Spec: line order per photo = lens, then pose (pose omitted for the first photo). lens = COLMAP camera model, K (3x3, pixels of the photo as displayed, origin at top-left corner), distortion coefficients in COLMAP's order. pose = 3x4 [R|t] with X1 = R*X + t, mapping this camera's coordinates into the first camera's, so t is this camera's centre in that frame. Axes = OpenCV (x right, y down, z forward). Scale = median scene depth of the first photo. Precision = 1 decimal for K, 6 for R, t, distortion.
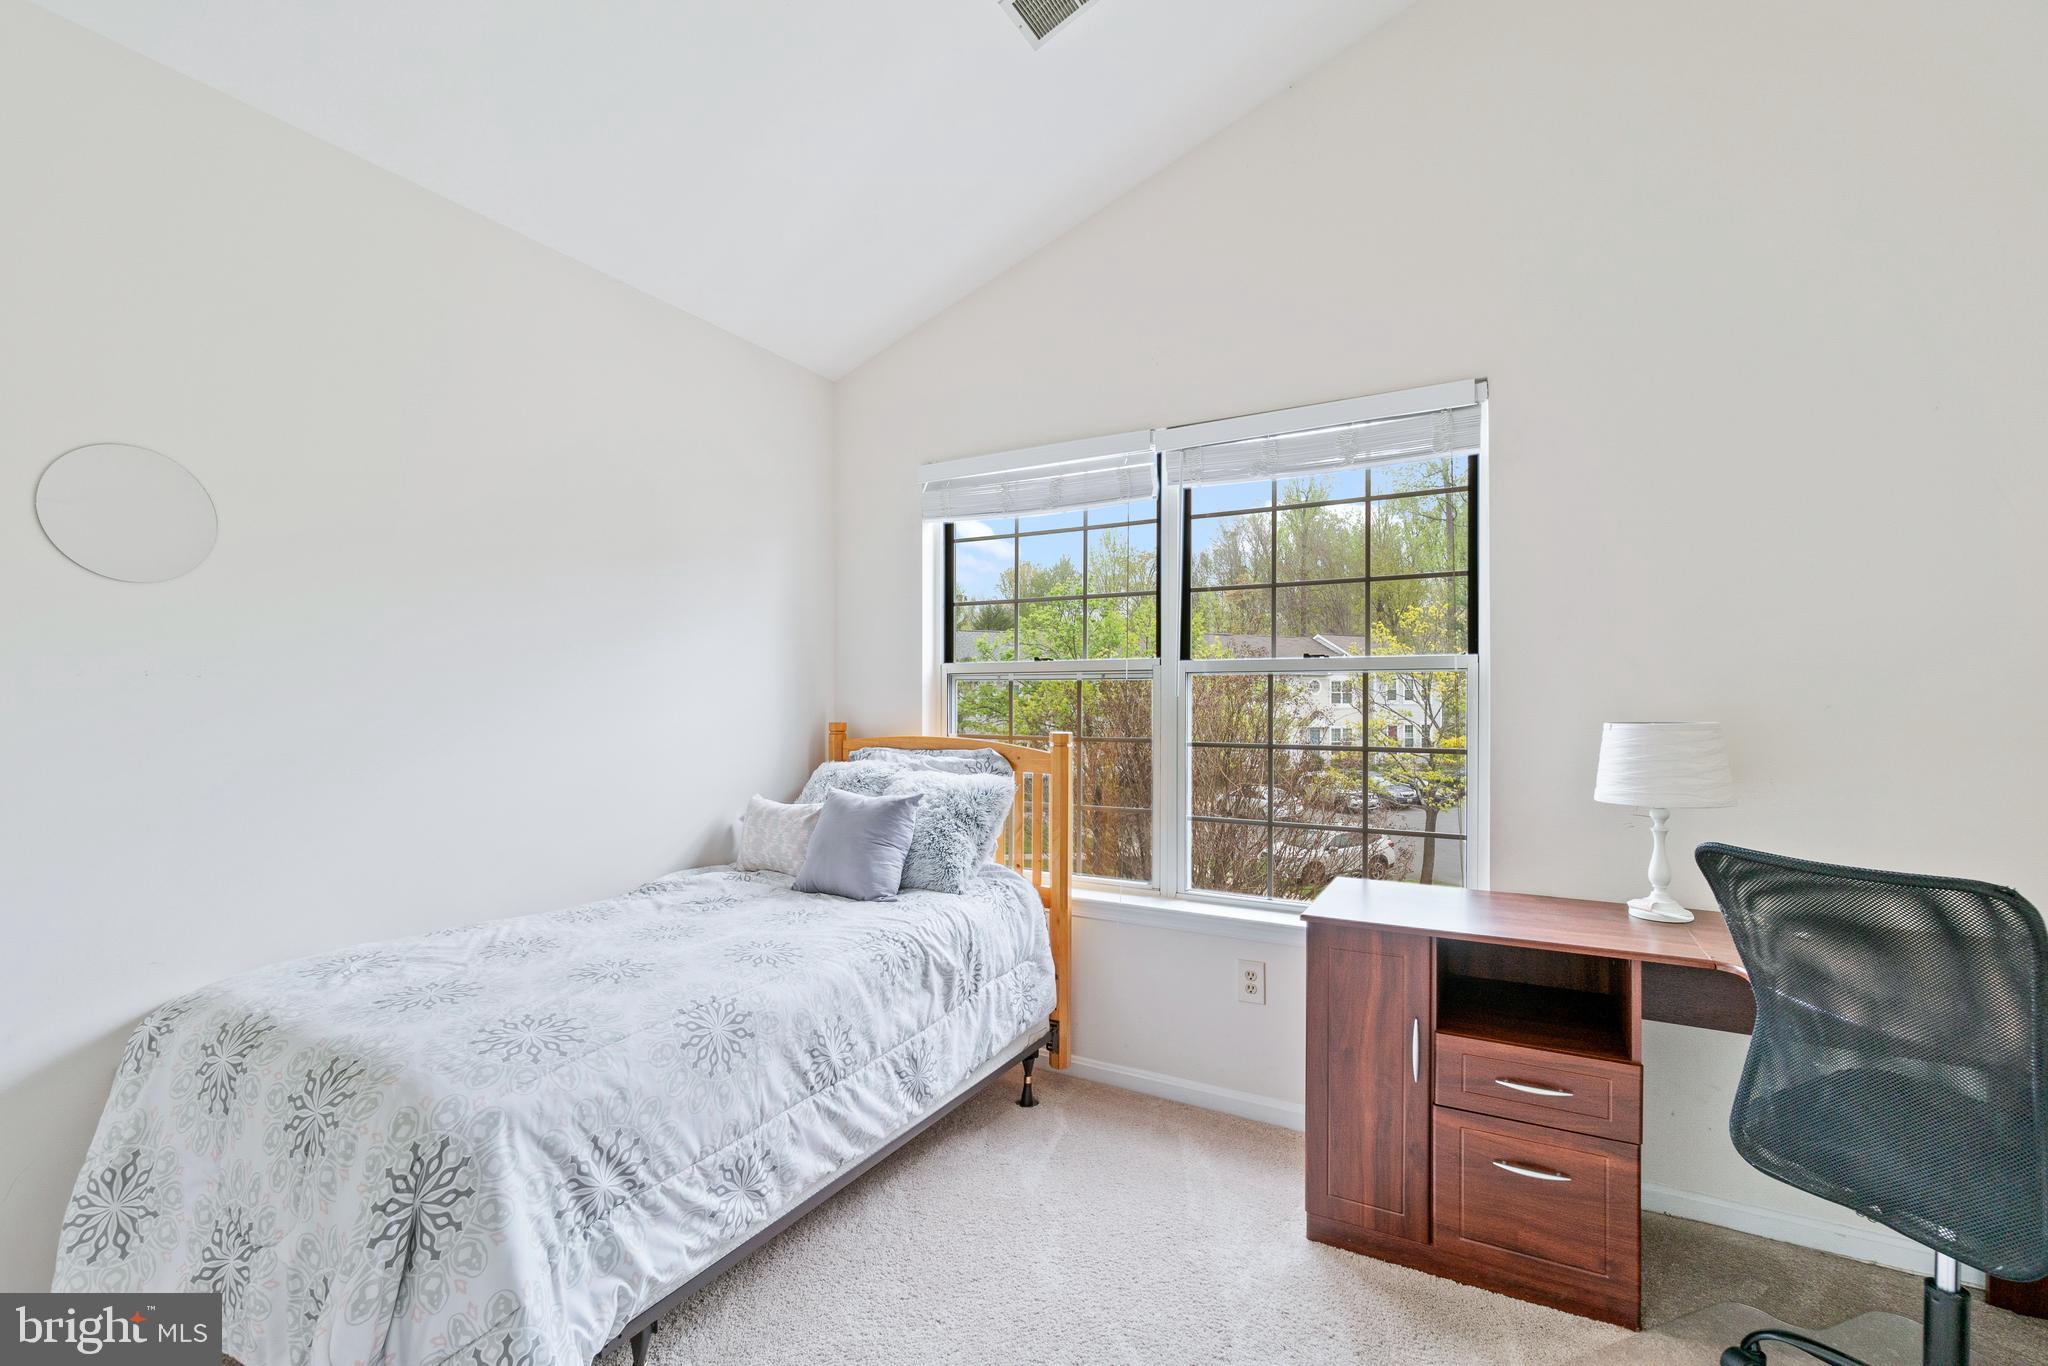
lens RADIAL K [[906.9, 0, 966.2], [0, 906.9, 692.9], [0, 0, 1]] dist [0.001124, 0.000138]
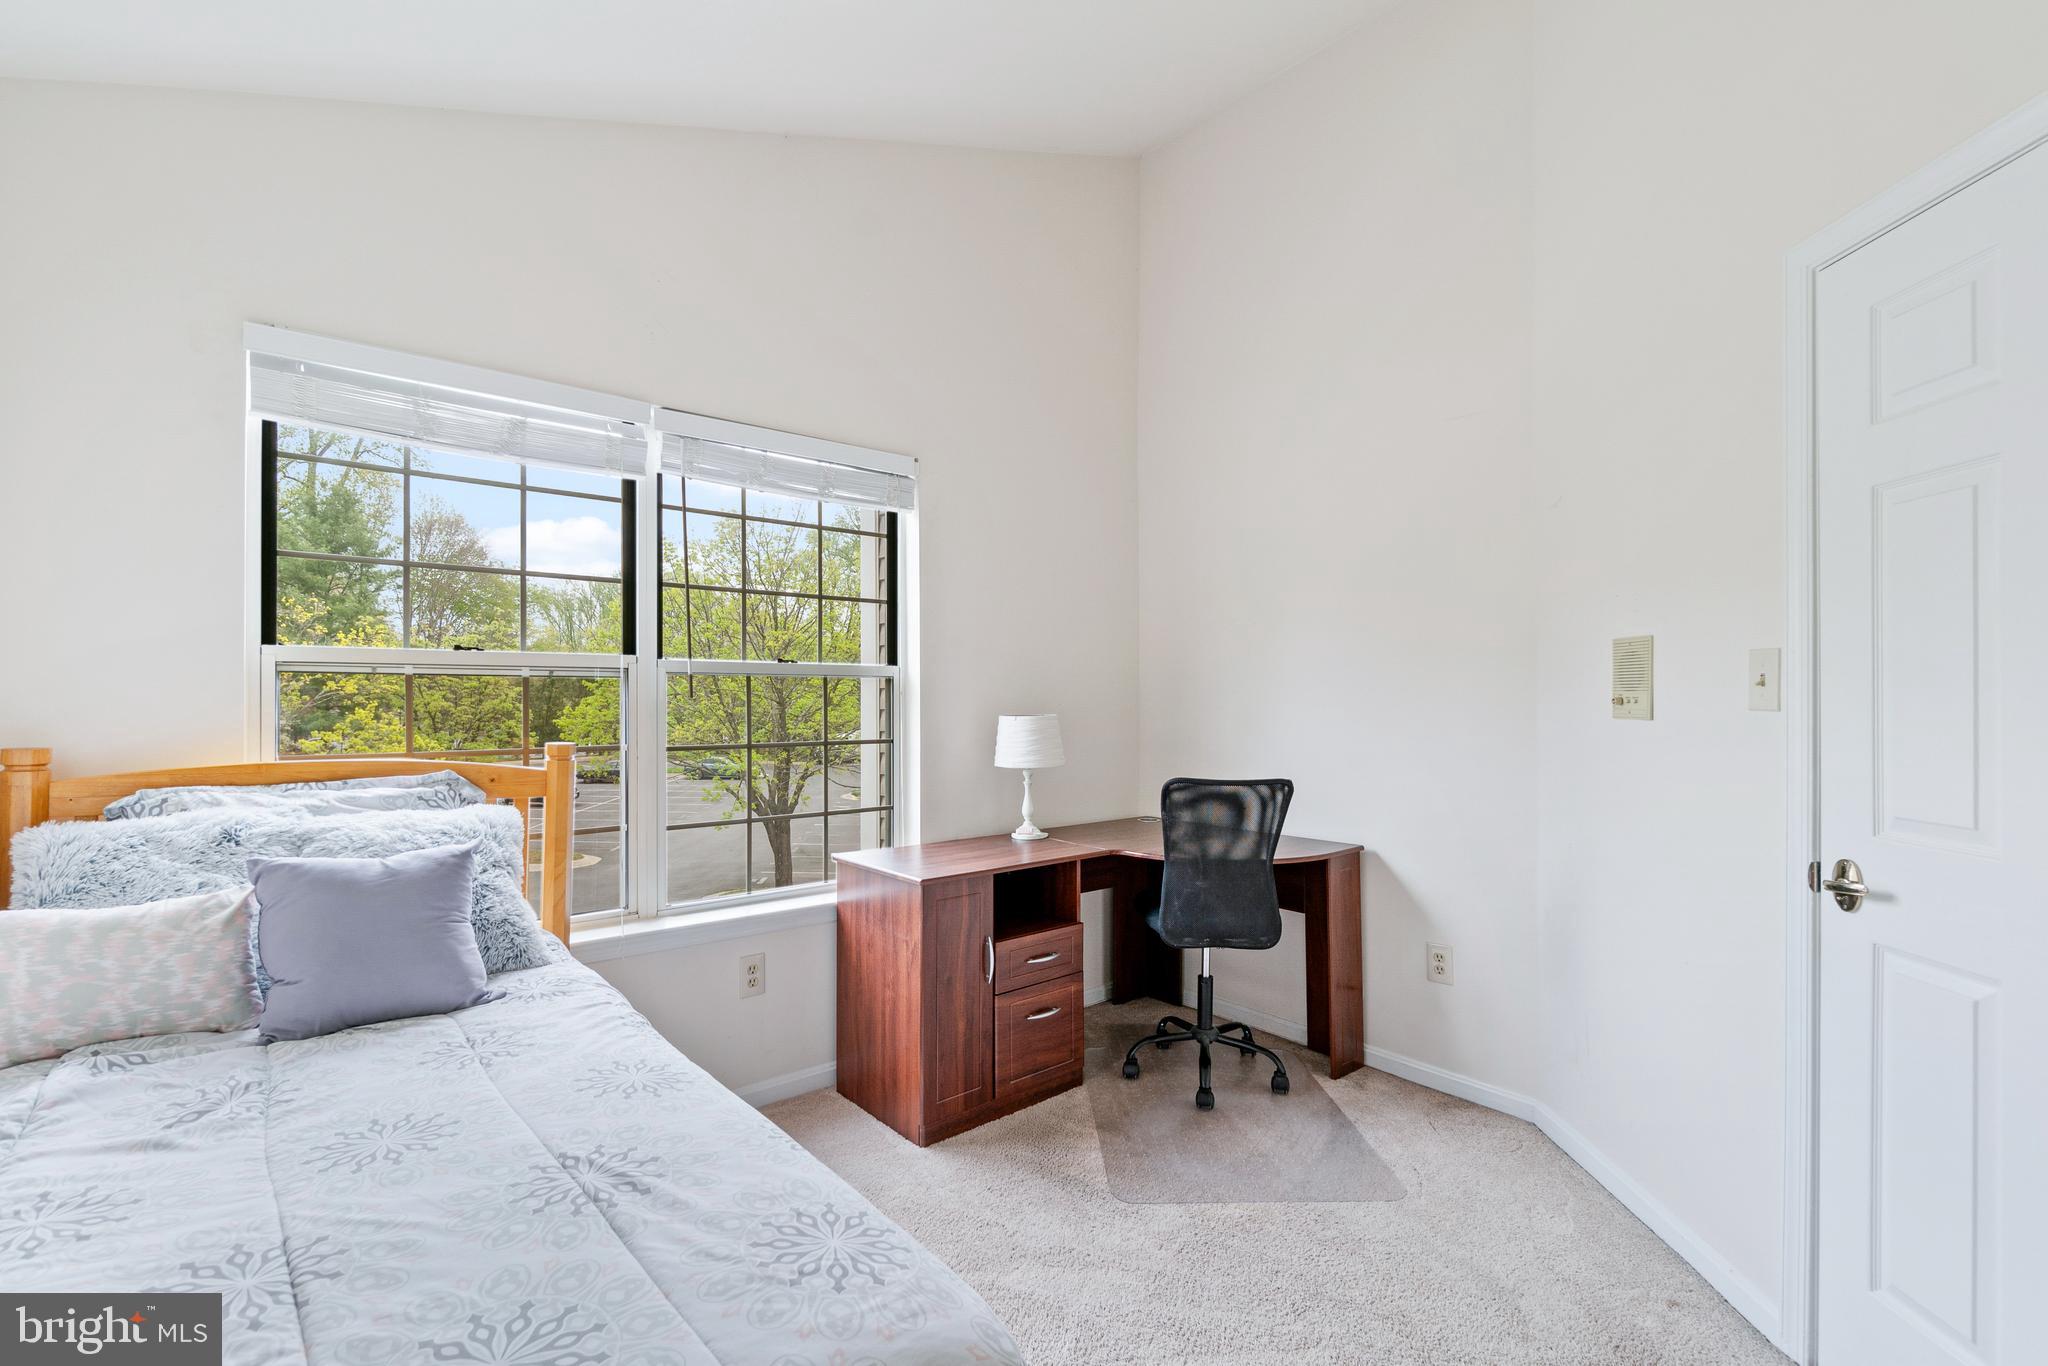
lens RADIAL K [[922.0, 0, 1026.9], [0, 922.0, 690.0], [0, 0, 1]] dist [-0.001245, -0.000281]
pose [[0.317707, 0.007098, 0.948162, -0.680476], [-0.004502, 0.999972, -0.005978, -0.000223], [-0.948178, -0.002370, 0.317730, 0.439440]]
